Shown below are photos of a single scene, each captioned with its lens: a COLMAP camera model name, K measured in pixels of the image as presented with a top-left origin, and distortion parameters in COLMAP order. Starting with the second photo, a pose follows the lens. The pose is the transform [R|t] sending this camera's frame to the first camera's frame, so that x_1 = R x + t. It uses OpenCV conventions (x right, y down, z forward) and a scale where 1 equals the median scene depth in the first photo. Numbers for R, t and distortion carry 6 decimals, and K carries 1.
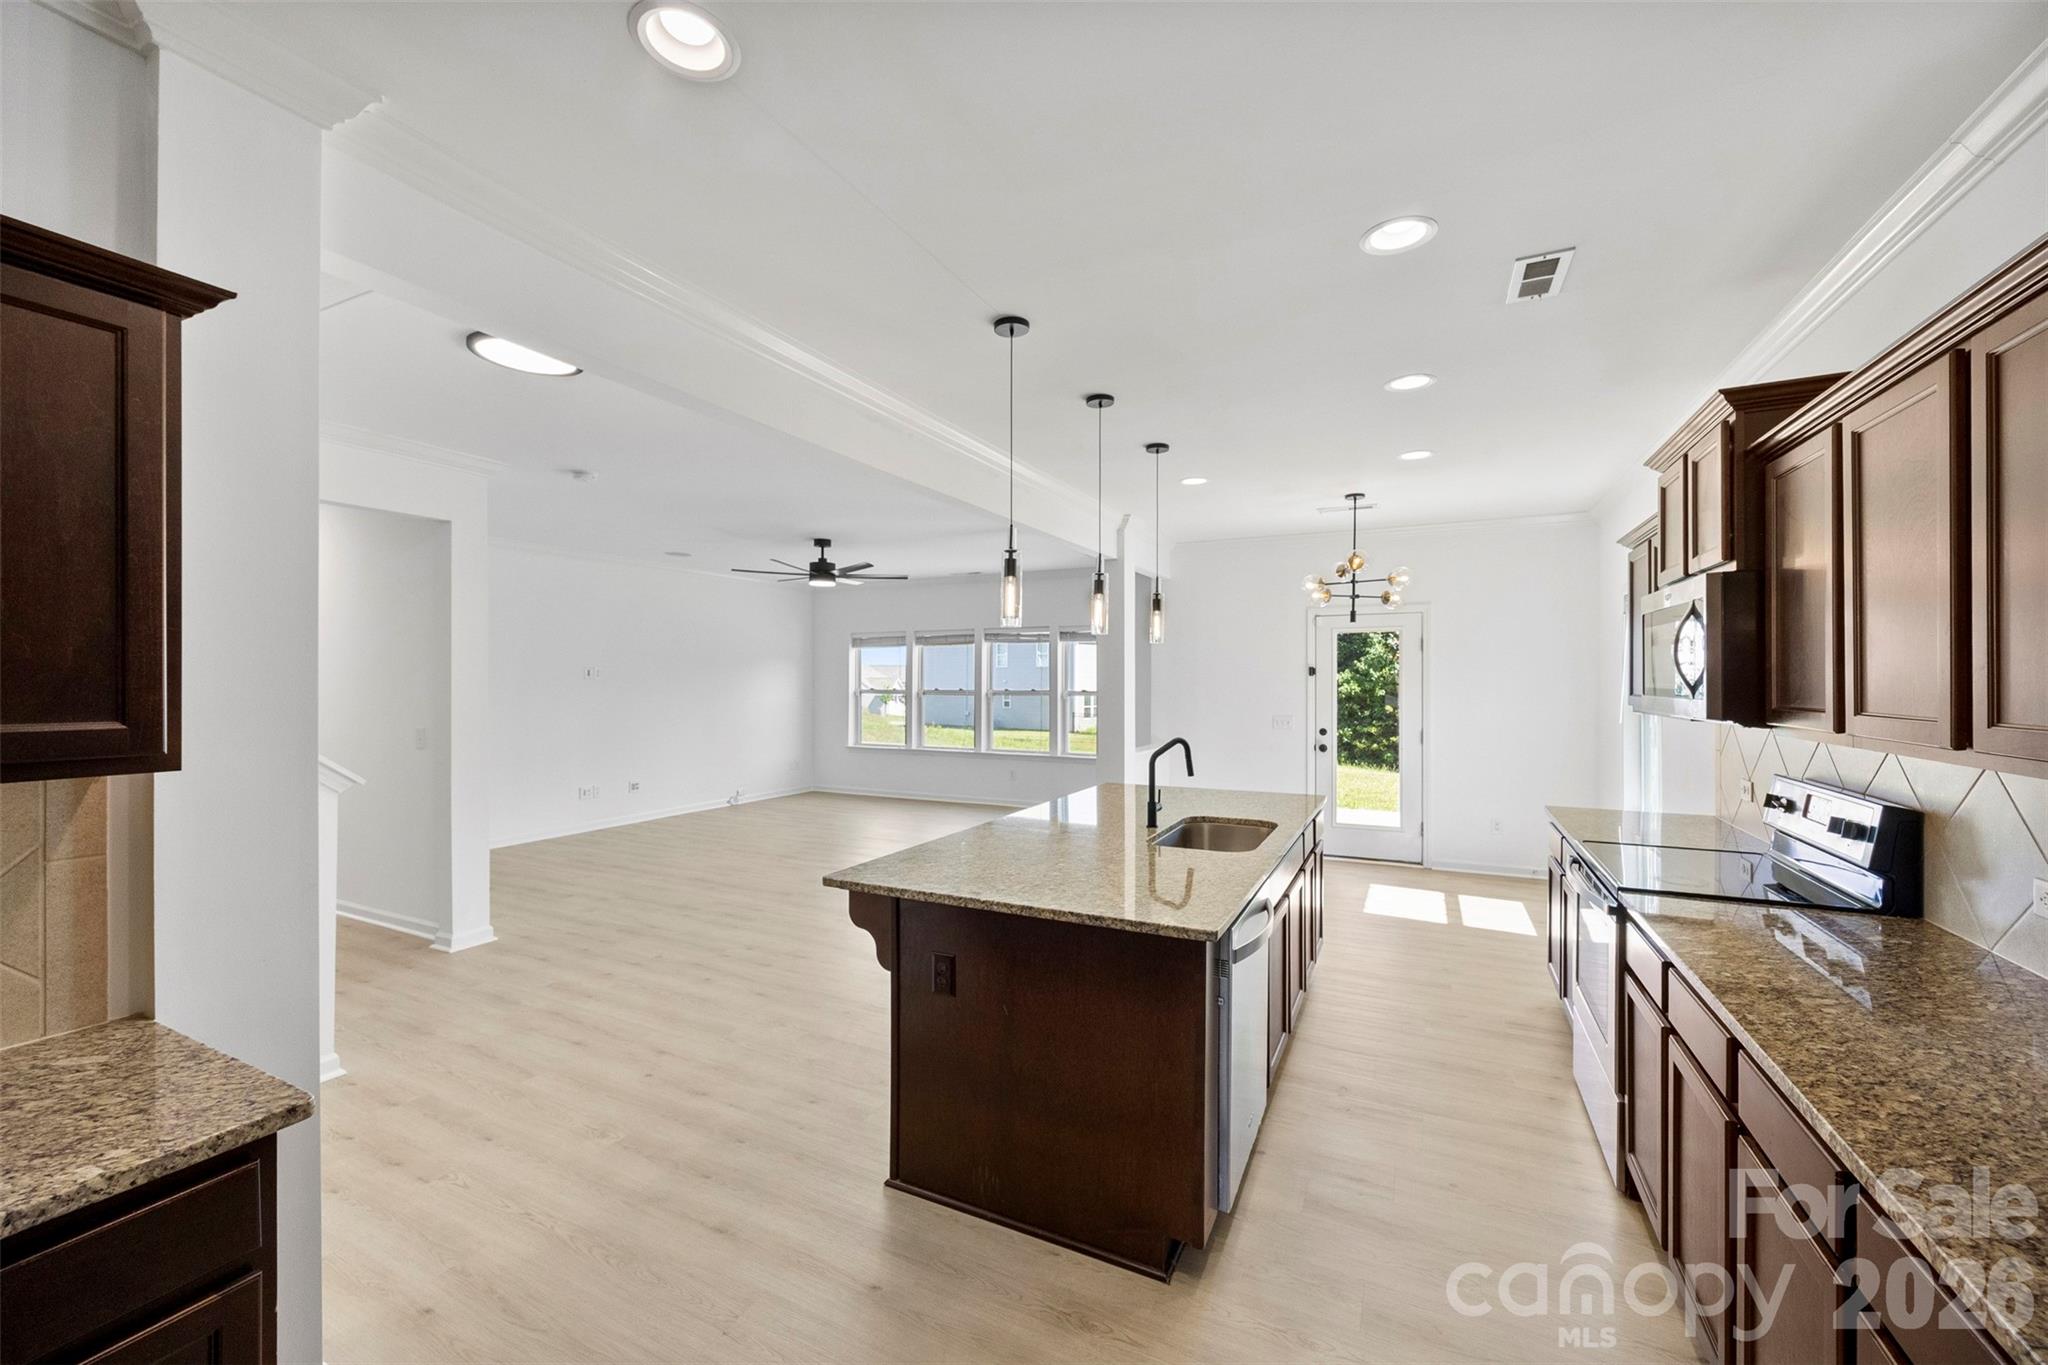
lens RADIAL K [[795.3, 0, 1033.9], [0, 795.3, 683.3], [0, 0, 1]] dist [-0.018815, 0.000174]
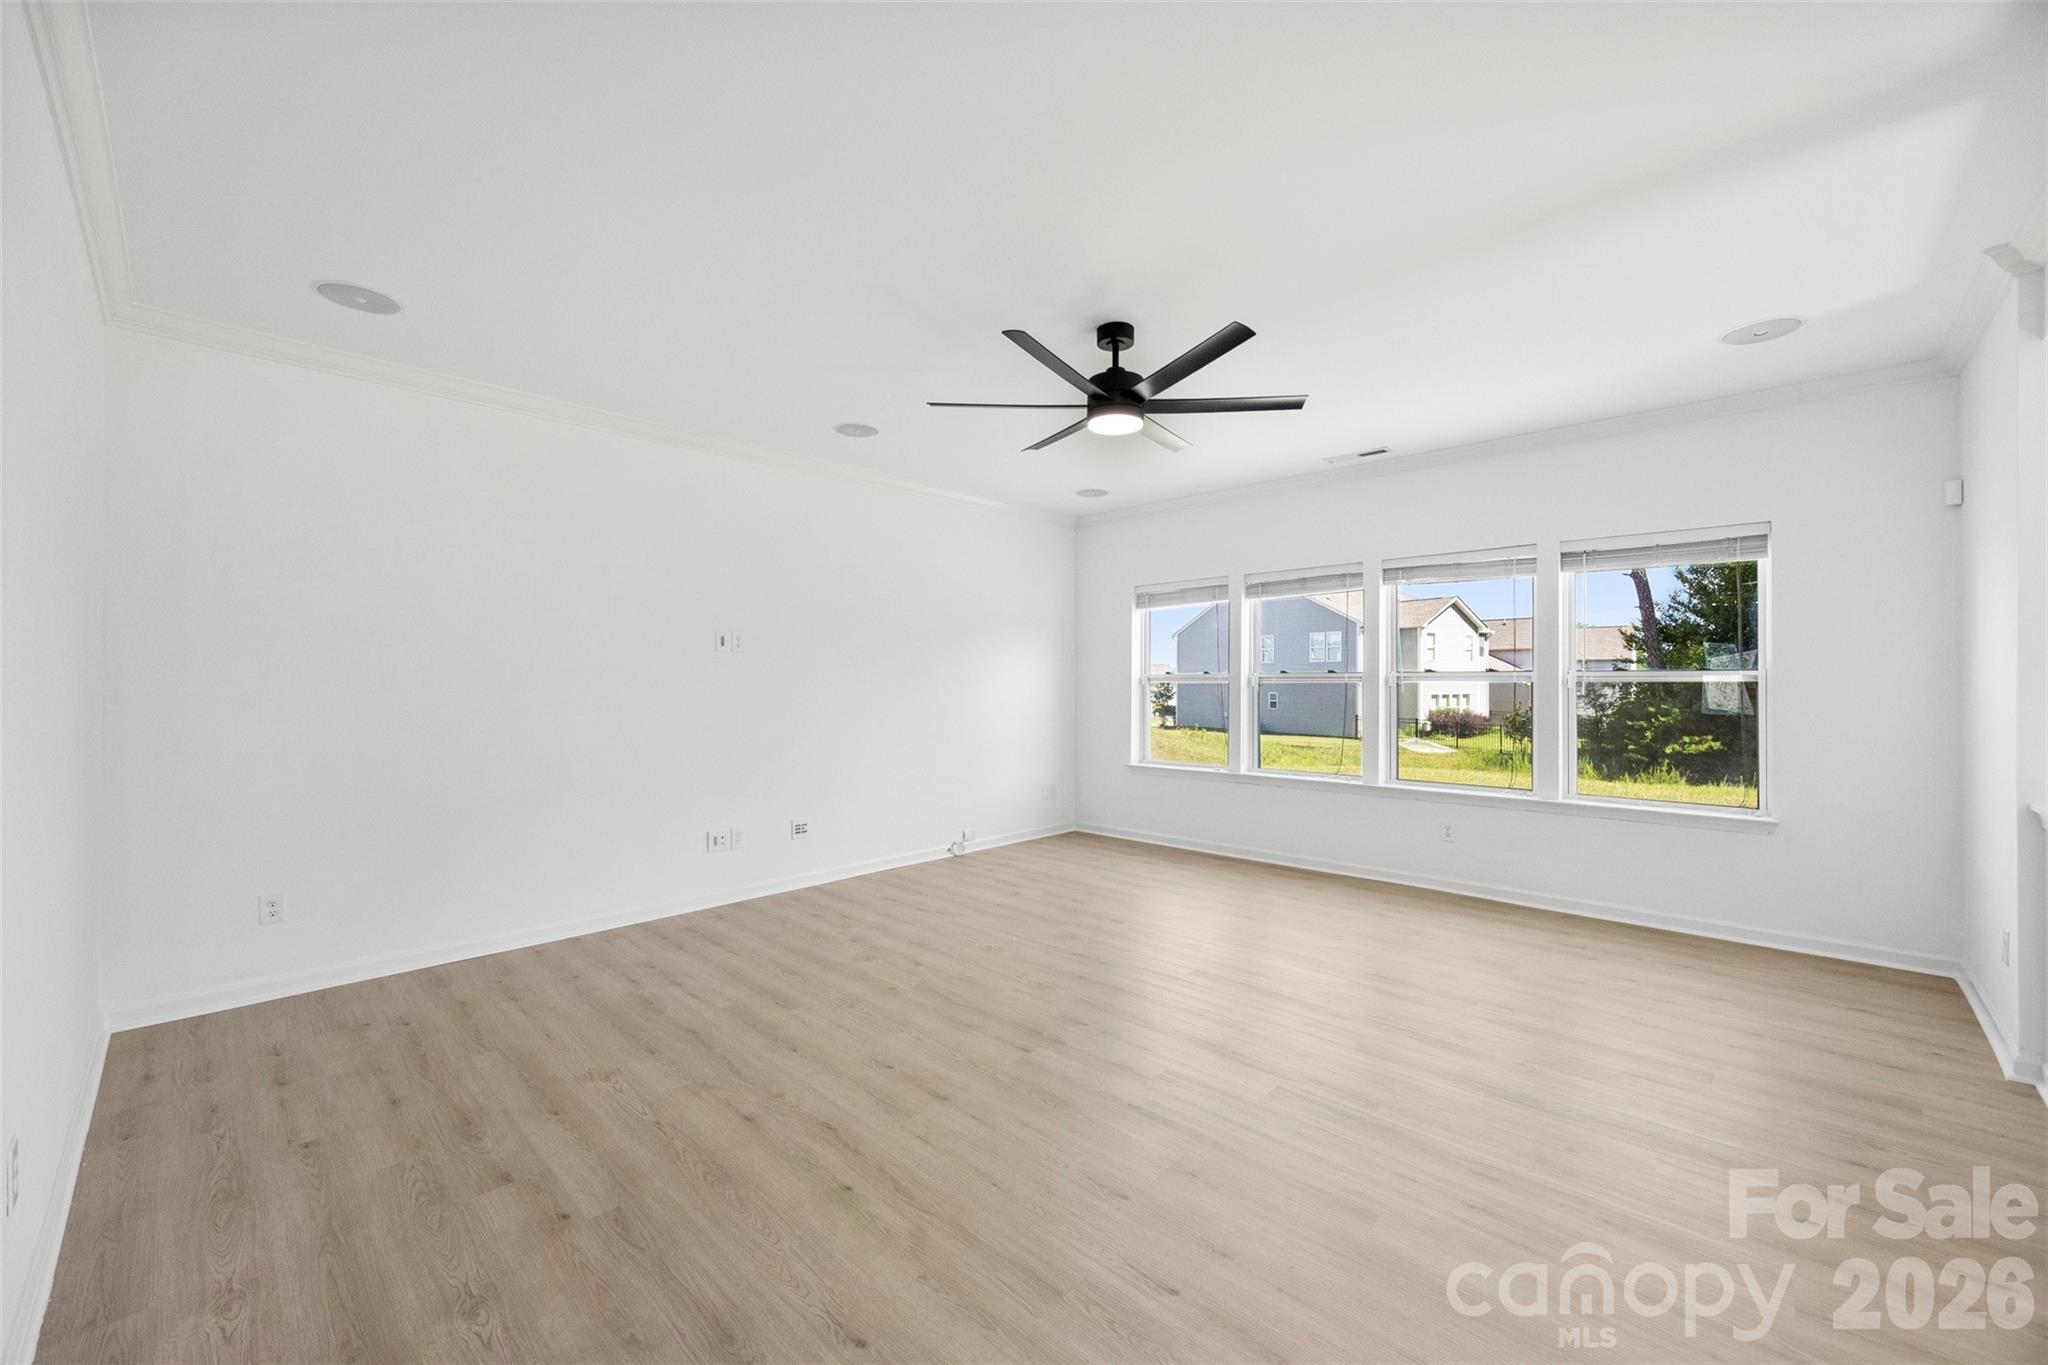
lens RADIAL K [[795.3, 0, 1028.0], [0, 795.3, 680.9], [0, 0, 1]] dist [-0.018815, 0.000174]
pose [[0.951959, -0.003281, -0.306207, -0.141404], [0.001902, 0.999987, -0.004804, 0.018493], [0.306219, 0.003991, 0.951953, 0.446123]]
